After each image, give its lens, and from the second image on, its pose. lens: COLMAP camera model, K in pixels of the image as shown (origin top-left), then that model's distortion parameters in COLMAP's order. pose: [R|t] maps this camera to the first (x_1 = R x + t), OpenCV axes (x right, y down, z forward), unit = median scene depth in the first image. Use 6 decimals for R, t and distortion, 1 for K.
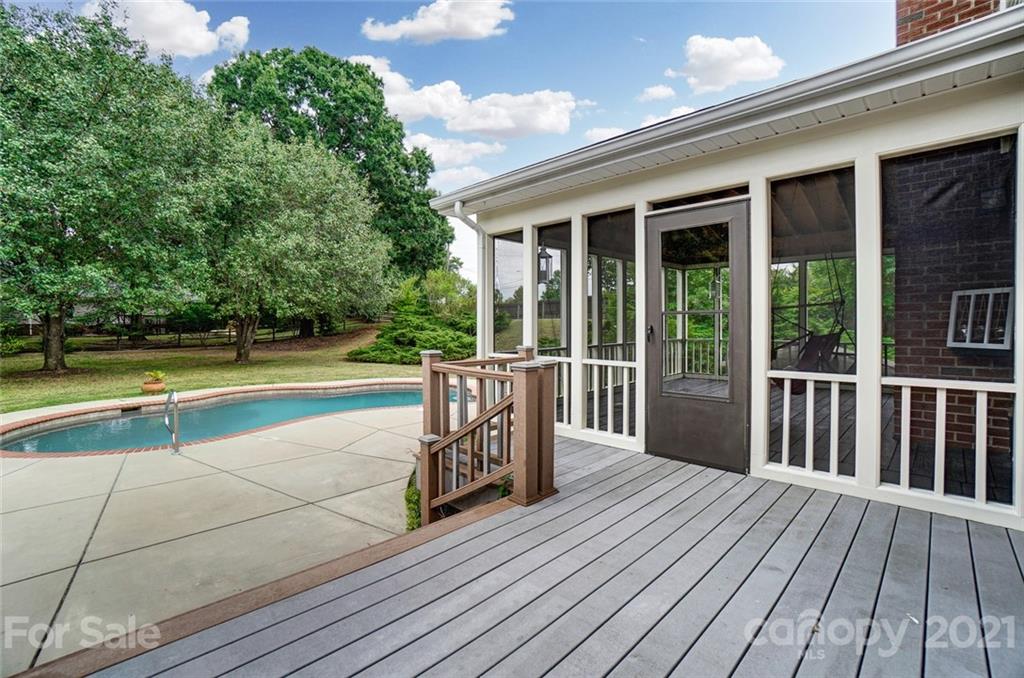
lens RADIAL K [[453.9, 0, 508.9], [0, 453.9, 334.4], [0, 0, 1]] dist [-0.055289, 0.011464]
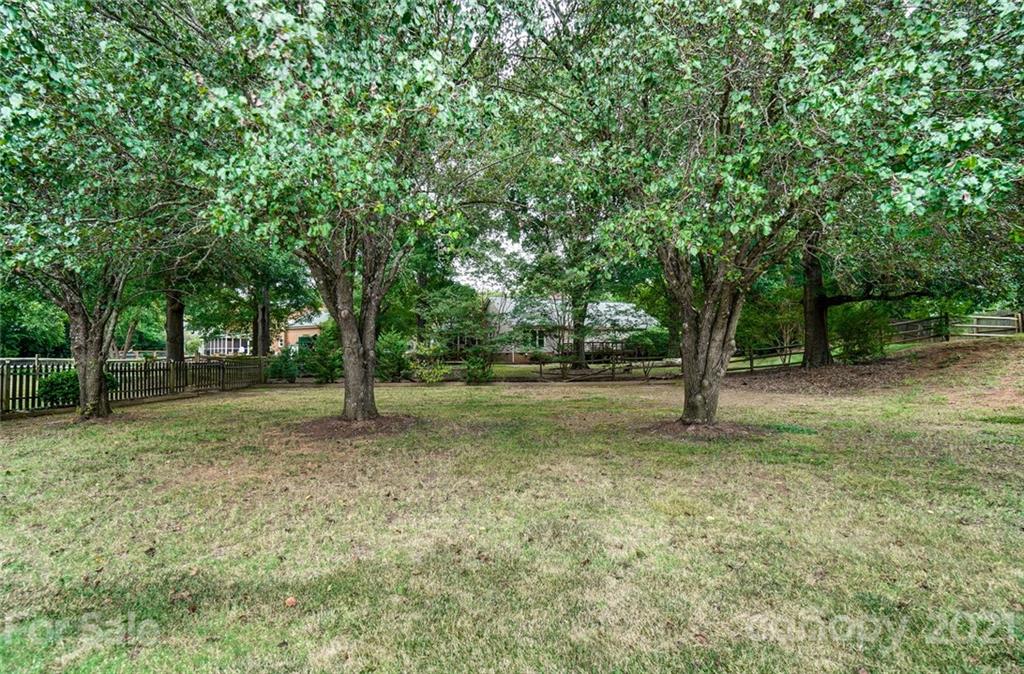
lens RADIAL K [[453.9, 0, 510.4], [0, 453.9, 339.5], [0, 0, 1]] dist [-0.055289, 0.011464]
pose [[0.583098, -0.044593, -0.811177, -0.265830], [-0.003366, 0.998351, -0.057303, 0.006971], [0.812395, 0.036144, 0.581987, 0.452493]]
